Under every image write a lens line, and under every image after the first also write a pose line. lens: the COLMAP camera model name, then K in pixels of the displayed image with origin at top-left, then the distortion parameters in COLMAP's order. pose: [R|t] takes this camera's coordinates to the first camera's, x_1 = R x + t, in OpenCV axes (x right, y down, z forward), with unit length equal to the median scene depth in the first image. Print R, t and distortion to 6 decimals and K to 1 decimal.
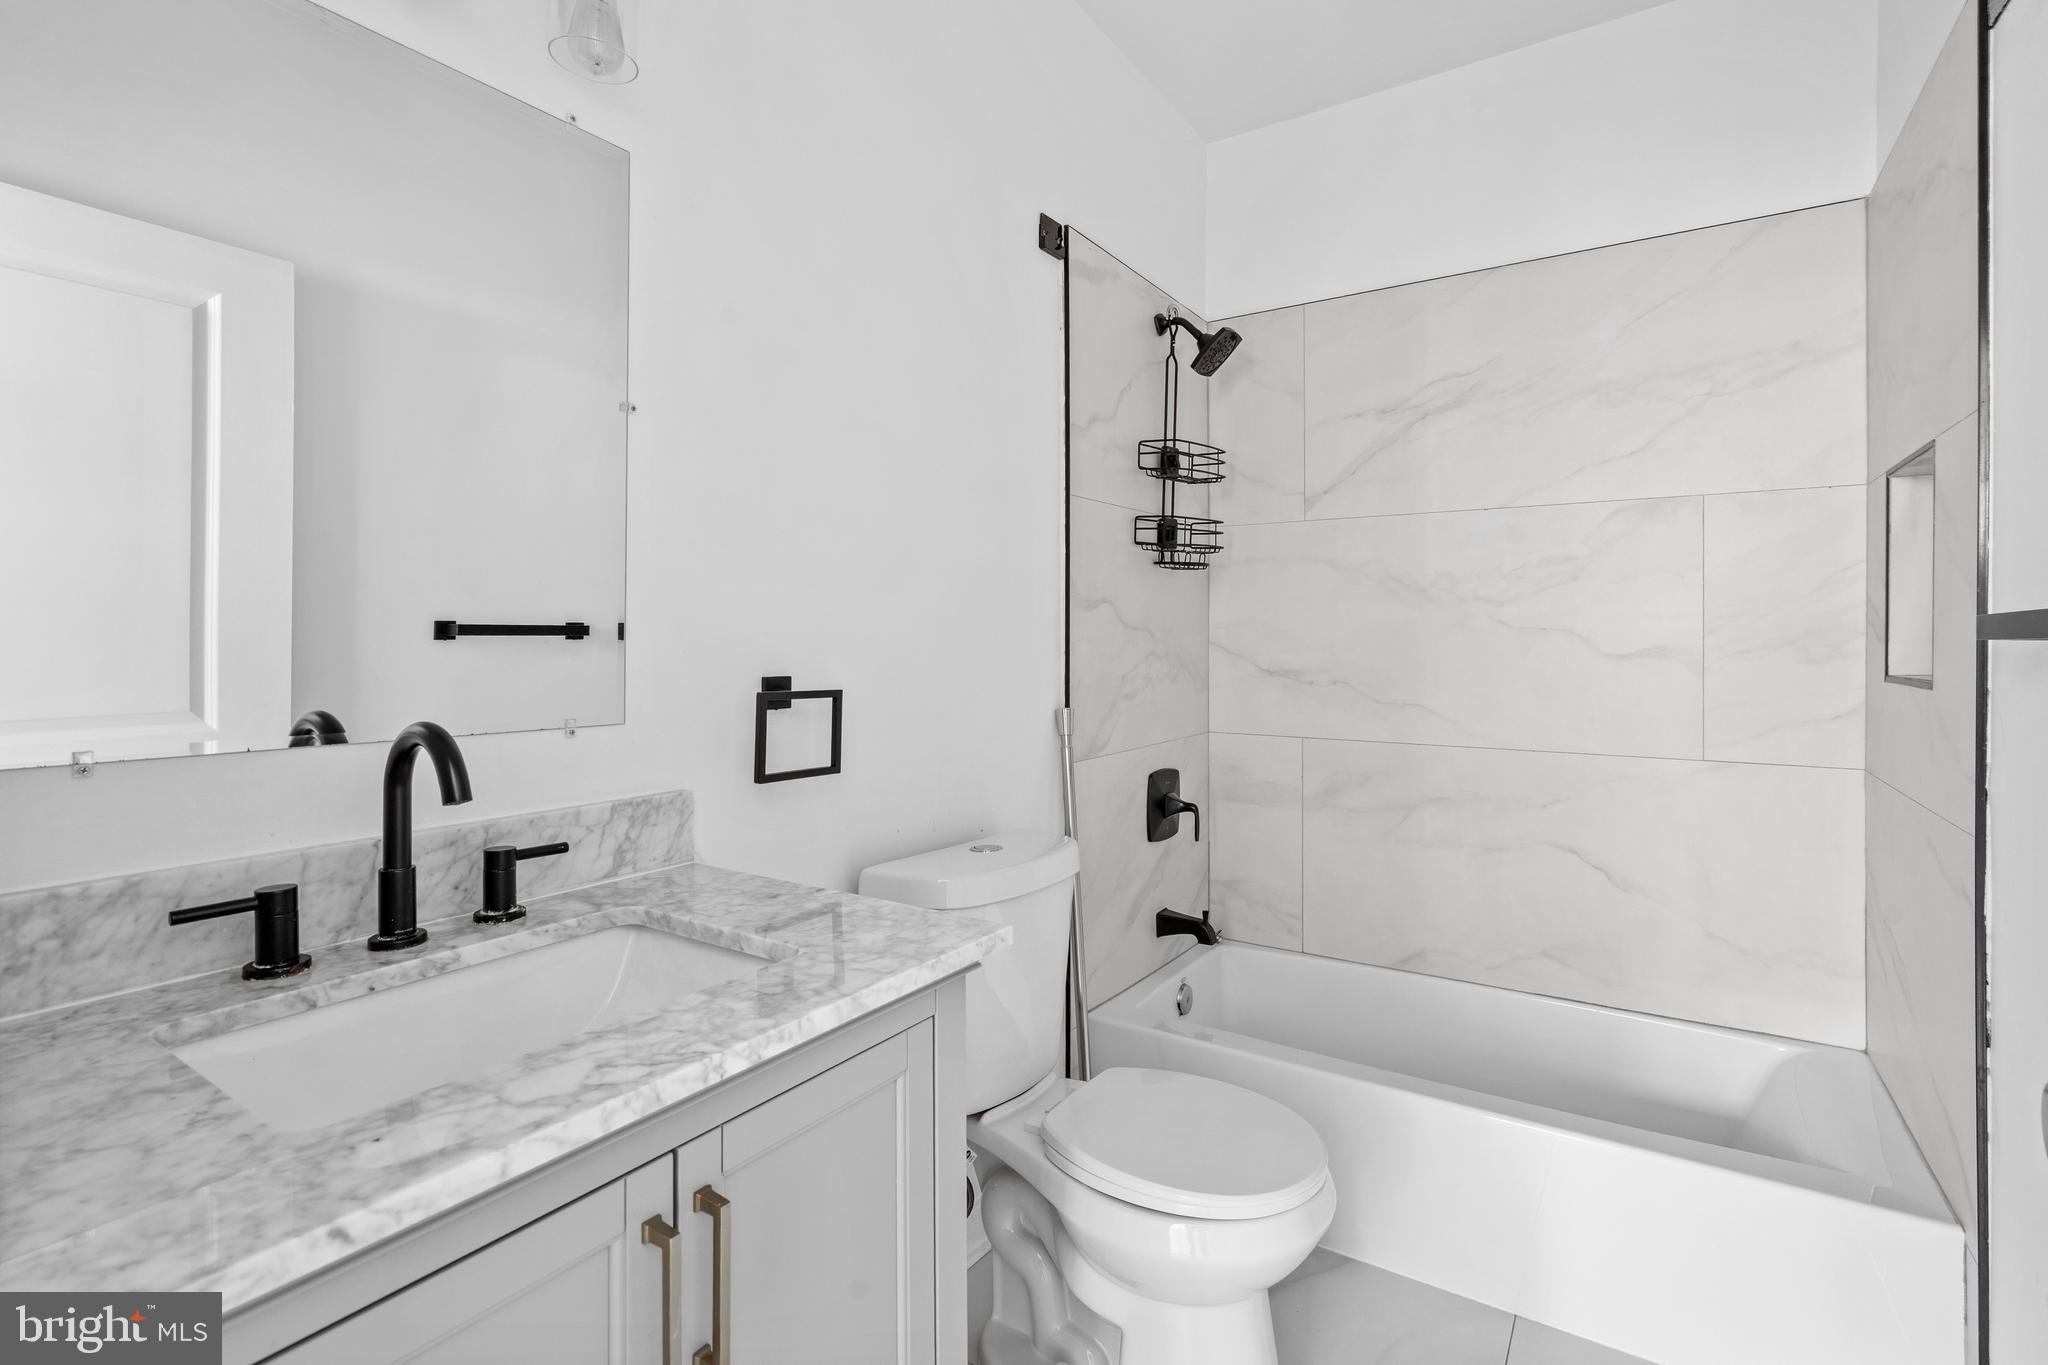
lens RADIAL K [[936.5, 0, 1011.9], [0, 936.5, 672.1], [0, 0, 1]] dist [-0.008470, 0.003317]
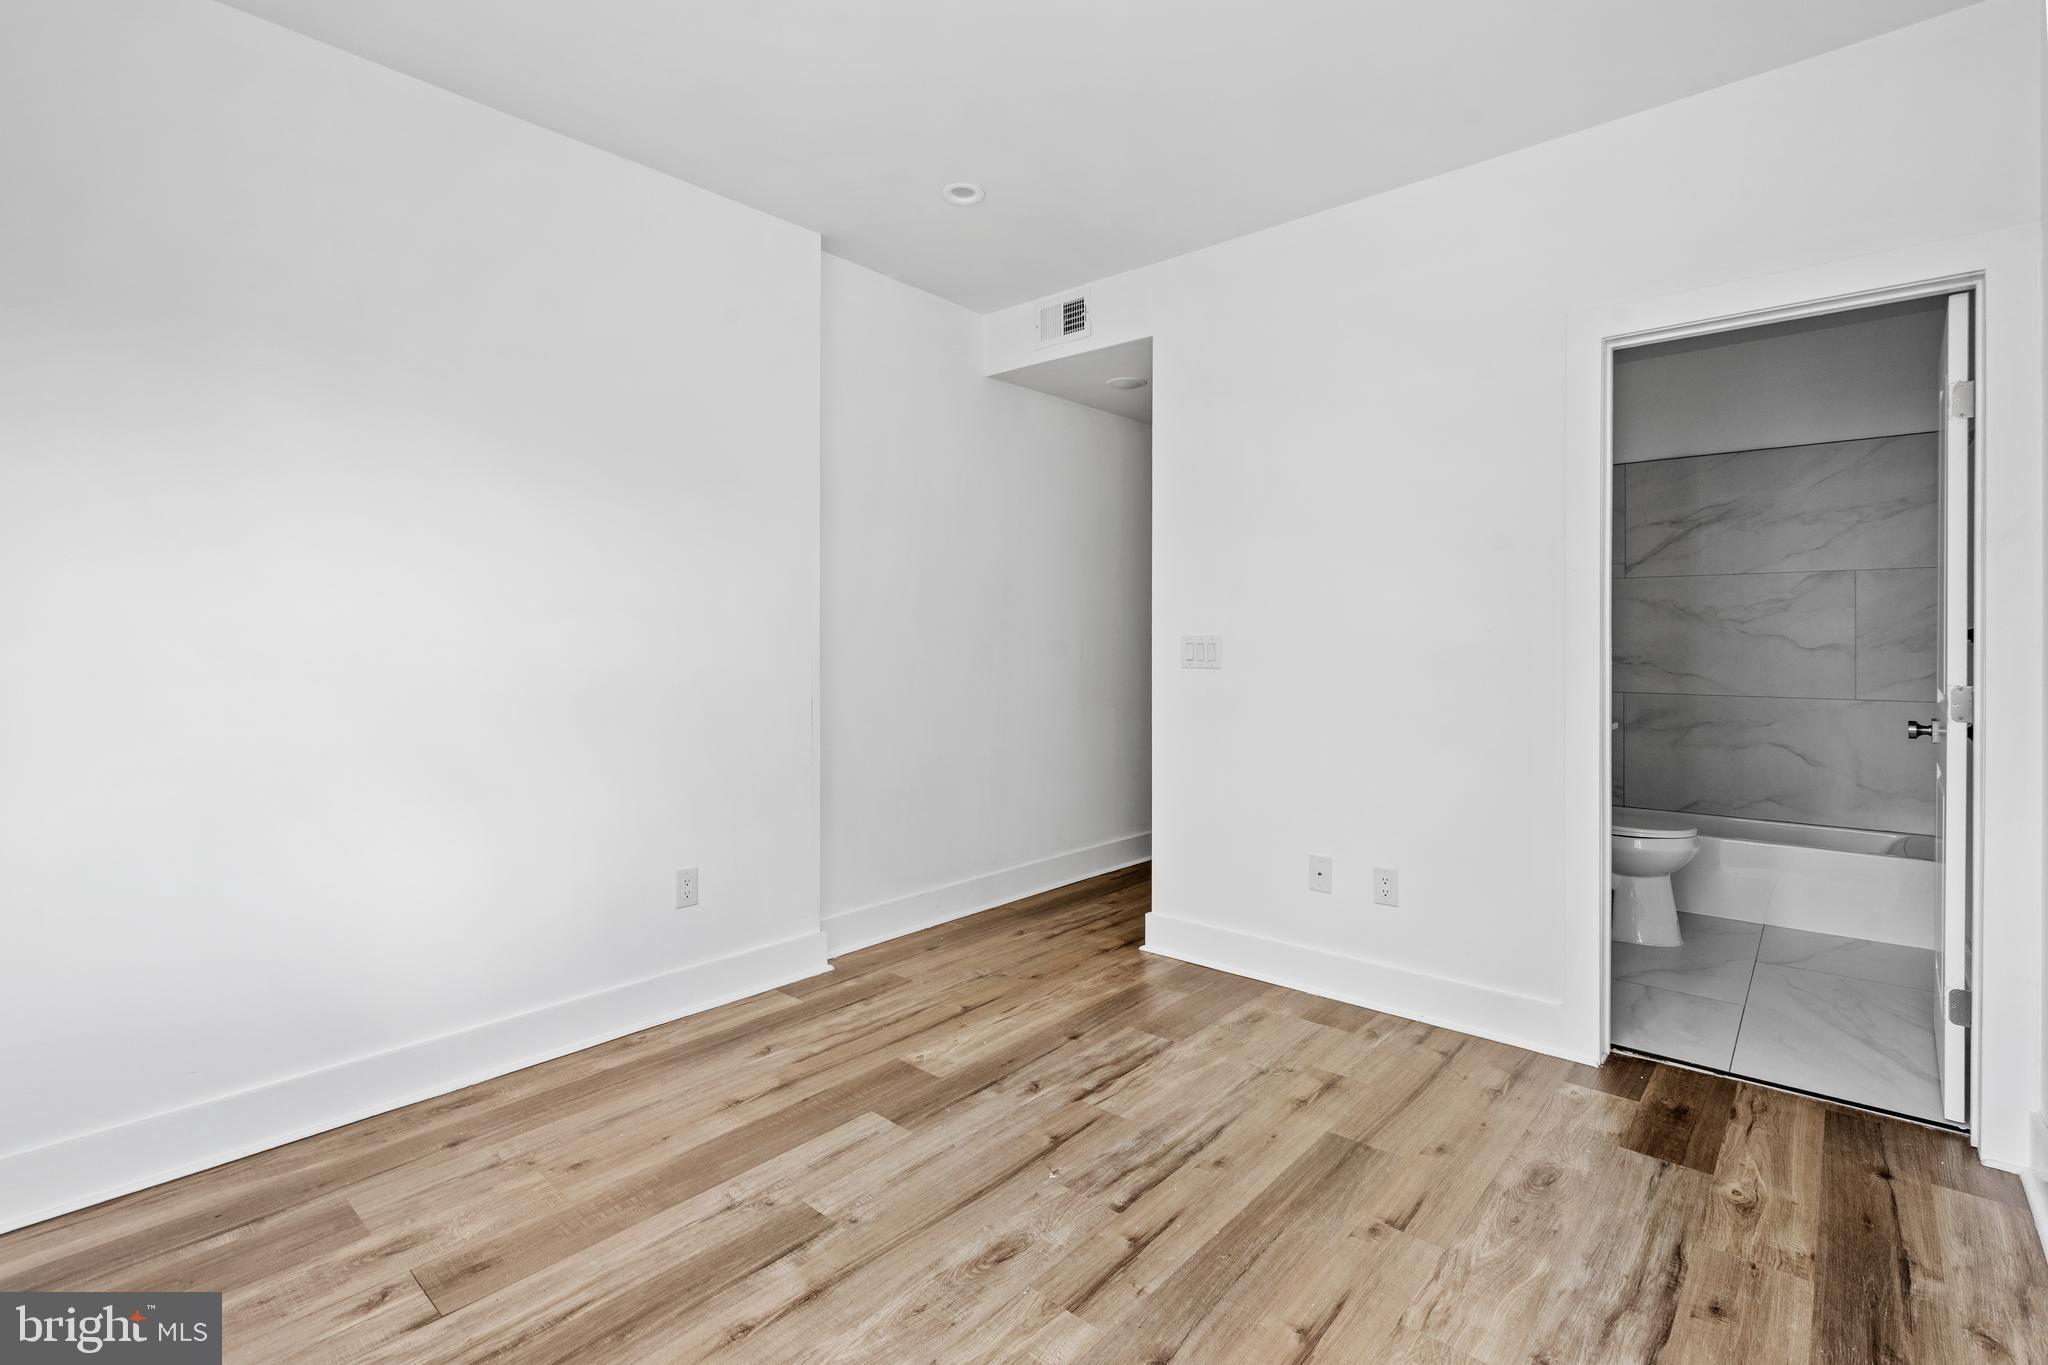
lens RADIAL K [[936.5, 0, 994.6], [0, 936.5, 661.4], [0, 0, 1]] dist [-0.008470, 0.003317]
pose [[0.987803, 0.000302, -0.155706, -0.739722], [-0.001166, 0.999984, -0.005459, 0.021690], [0.155702, 0.005574, 0.987788, -1.204350]]
